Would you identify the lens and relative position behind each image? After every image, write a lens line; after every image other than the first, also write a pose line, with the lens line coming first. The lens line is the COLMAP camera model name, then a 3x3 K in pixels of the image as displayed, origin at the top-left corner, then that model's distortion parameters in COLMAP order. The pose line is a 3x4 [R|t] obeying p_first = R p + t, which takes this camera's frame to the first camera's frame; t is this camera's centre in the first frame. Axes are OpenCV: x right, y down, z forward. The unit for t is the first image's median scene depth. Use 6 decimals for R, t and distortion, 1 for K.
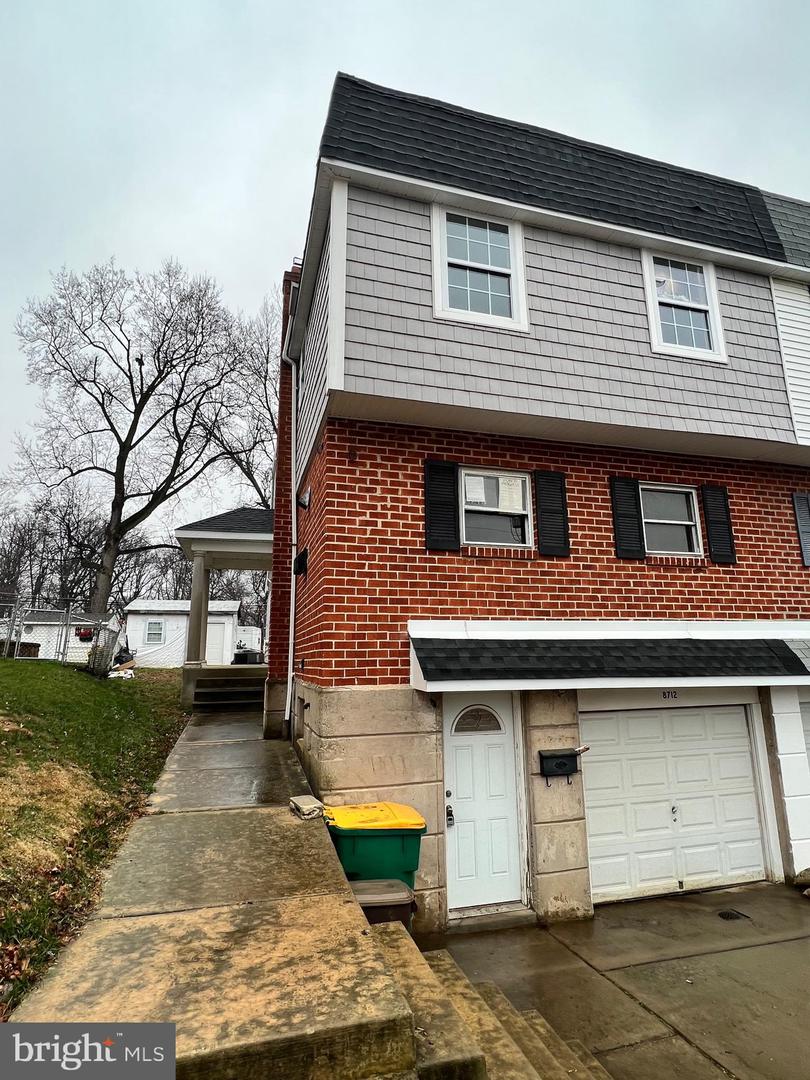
lens RADIAL K [[570.4, 0, 403.9], [0, 570.4, 539.5], [0, 0, 1]] dist [-0.000355, -0.000730]
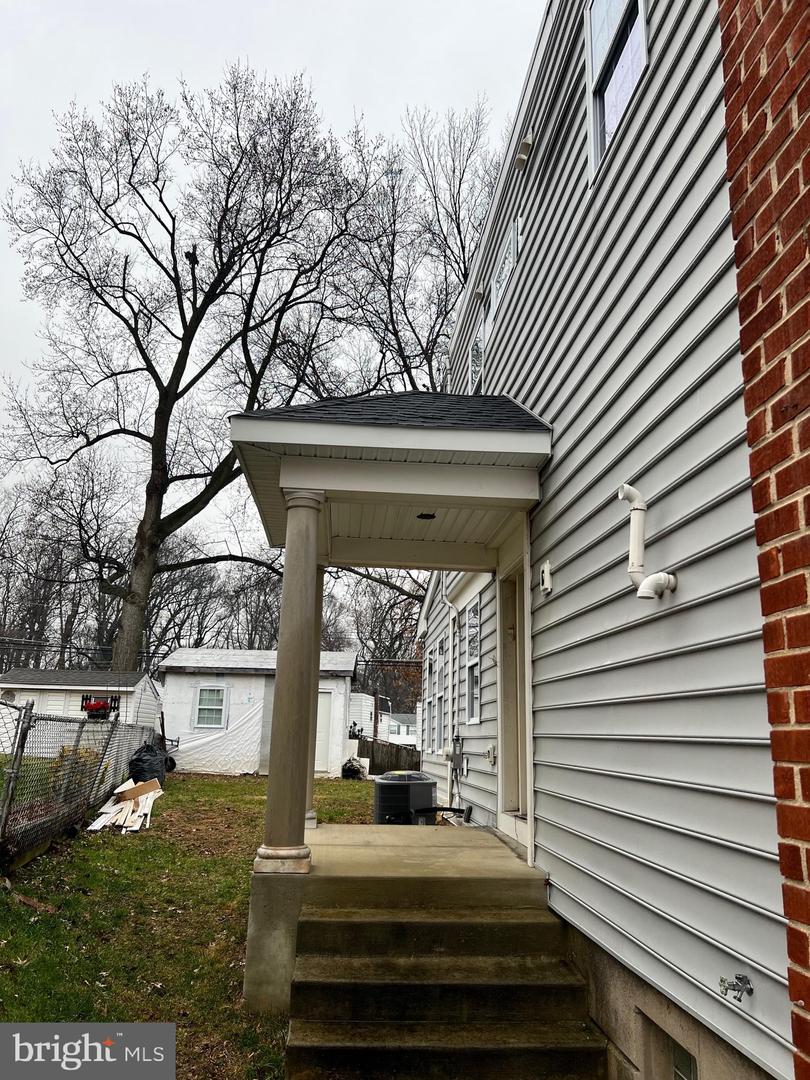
lens RADIAL K [[817.1, 0, 404.8], [0, 817.1, 540.1], [0, 0, 1]] dist [0.008834, 0.007958]
pose [[0.980957, -0.014497, -0.193686, -0.077353], [0.007991, 0.999379, -0.034331, 0.023292], [0.194063, 0.032129, 0.980463, 0.204121]]
